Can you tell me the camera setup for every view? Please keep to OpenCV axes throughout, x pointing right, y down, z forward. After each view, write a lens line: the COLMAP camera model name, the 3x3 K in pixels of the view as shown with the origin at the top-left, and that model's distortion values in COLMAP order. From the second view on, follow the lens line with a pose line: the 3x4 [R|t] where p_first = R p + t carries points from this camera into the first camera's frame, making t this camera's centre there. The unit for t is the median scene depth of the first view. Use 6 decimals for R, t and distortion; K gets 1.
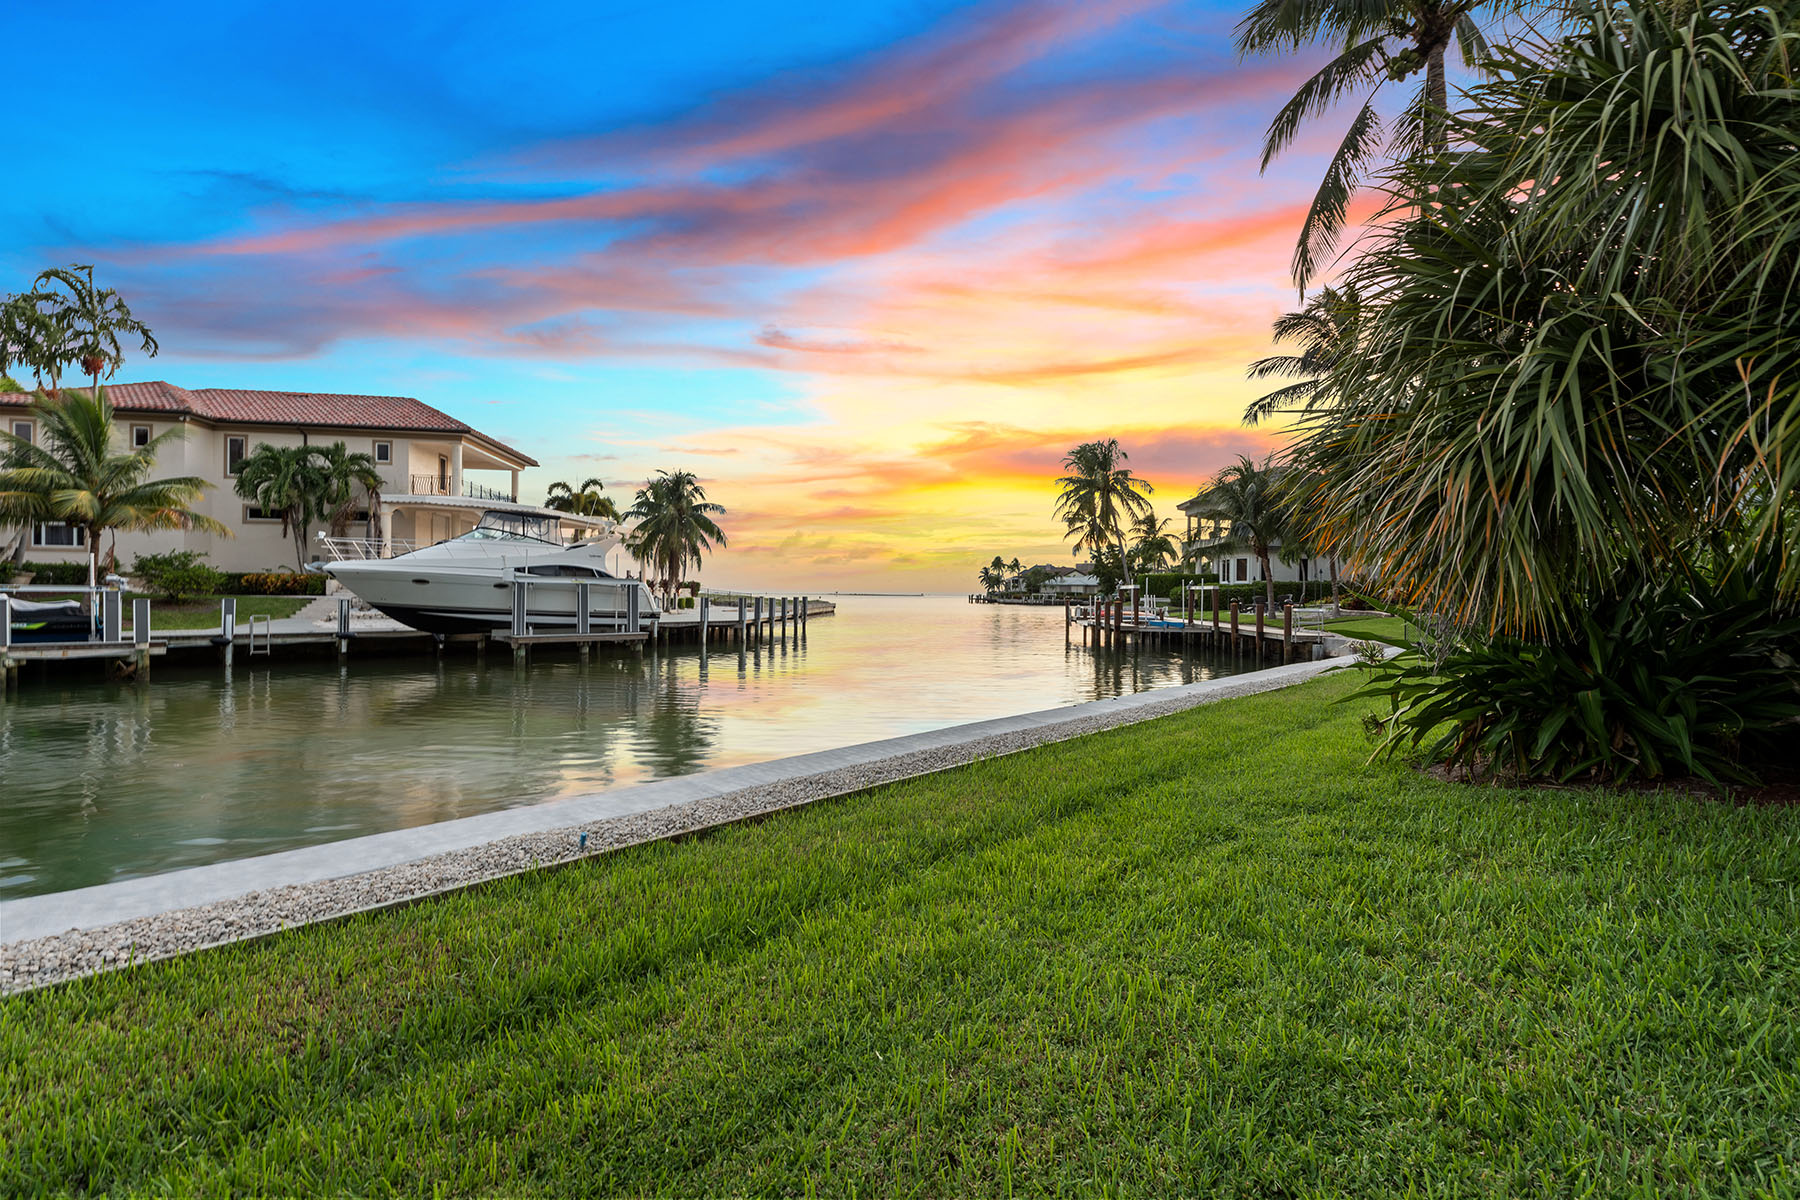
lens RADIAL K [[779.0, 0, 900.3], [0, 779.0, 605.7], [0, 0, 1]] dist [0.001086, 0.000051]
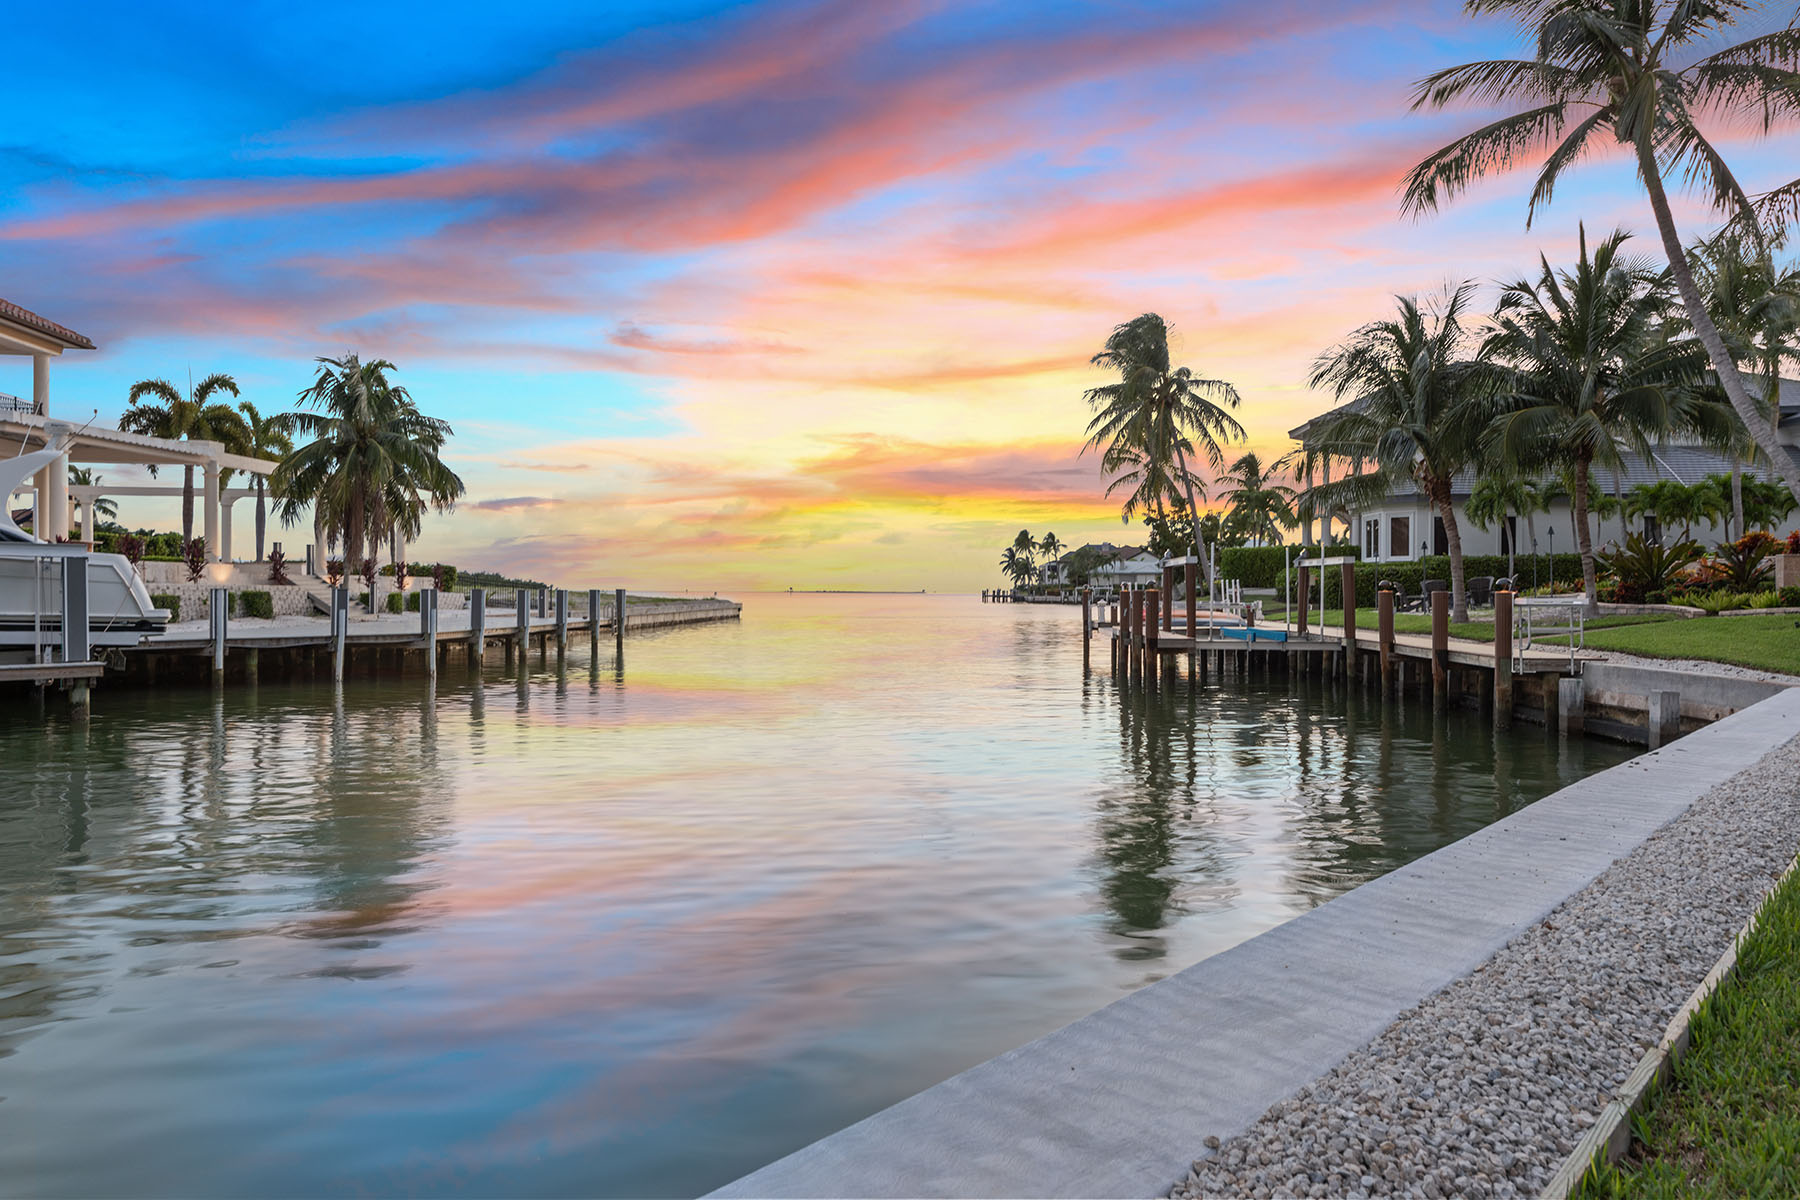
lens RADIAL K [[1134.6, 0, 899.8], [0, 1134.6, 597.5], [0, 0, 1]] dist [0.021665, -0.000631]
pose [[0.999975, -0.006962, -0.001075, 0.081760], [0.006952, 0.999932, -0.009360, 0.003568], [0.001140, 0.009353, 0.999956, 0.187132]]
